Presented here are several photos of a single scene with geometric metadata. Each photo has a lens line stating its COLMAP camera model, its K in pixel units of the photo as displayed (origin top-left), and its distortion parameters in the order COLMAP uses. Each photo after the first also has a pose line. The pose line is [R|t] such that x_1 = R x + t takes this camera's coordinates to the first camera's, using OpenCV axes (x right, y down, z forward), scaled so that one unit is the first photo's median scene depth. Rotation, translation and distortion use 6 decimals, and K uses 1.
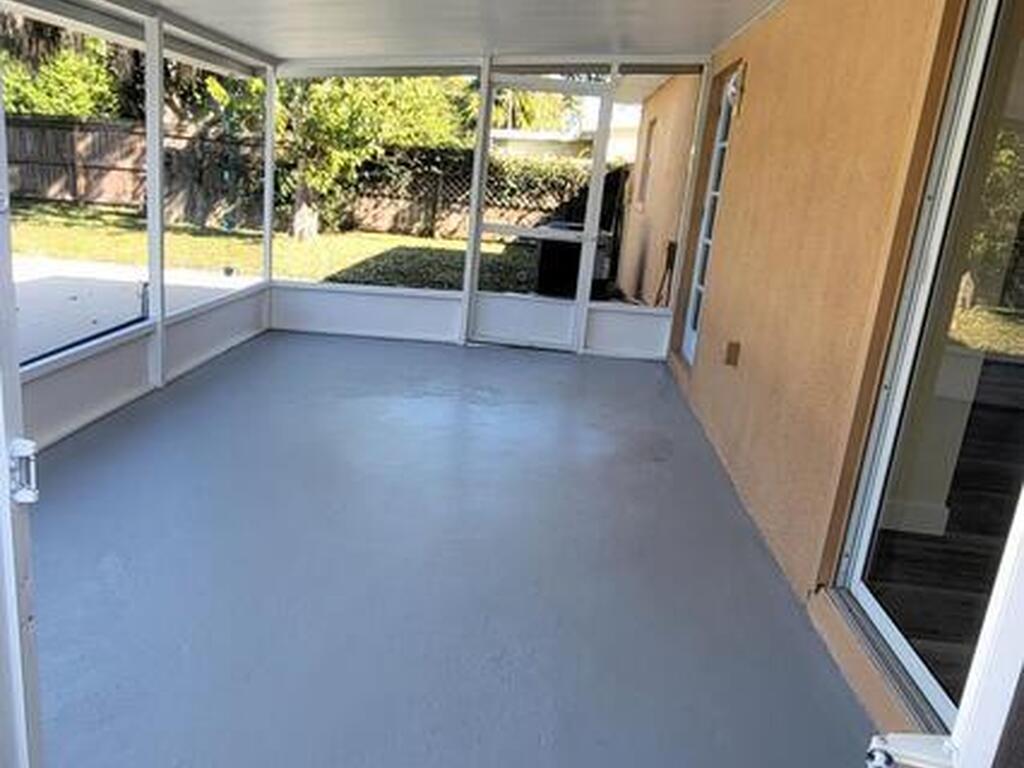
lens RADIAL K [[574.7, 0, 513.3], [0, 574.7, 378.6], [0, 0, 1]] dist [0.002881, 0.001350]
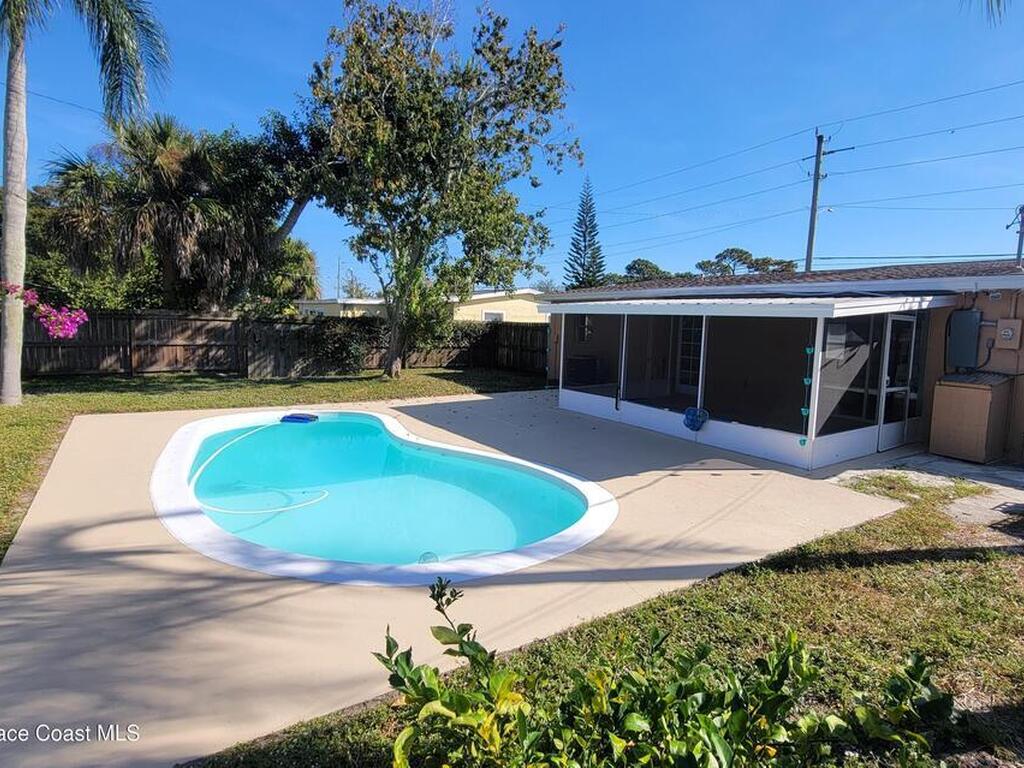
lens RADIAL K [[574.7, 0, 513.3], [0, 574.7, 378.6], [0, 0, 1]] dist [0.002881, 0.001350]
pose [[0.732590, -0.123901, 0.669298, -1.110650], [0.242727, 0.966202, -0.086816, 0.019312], [-0.635920, 0.226057, 0.737905, -0.514483]]
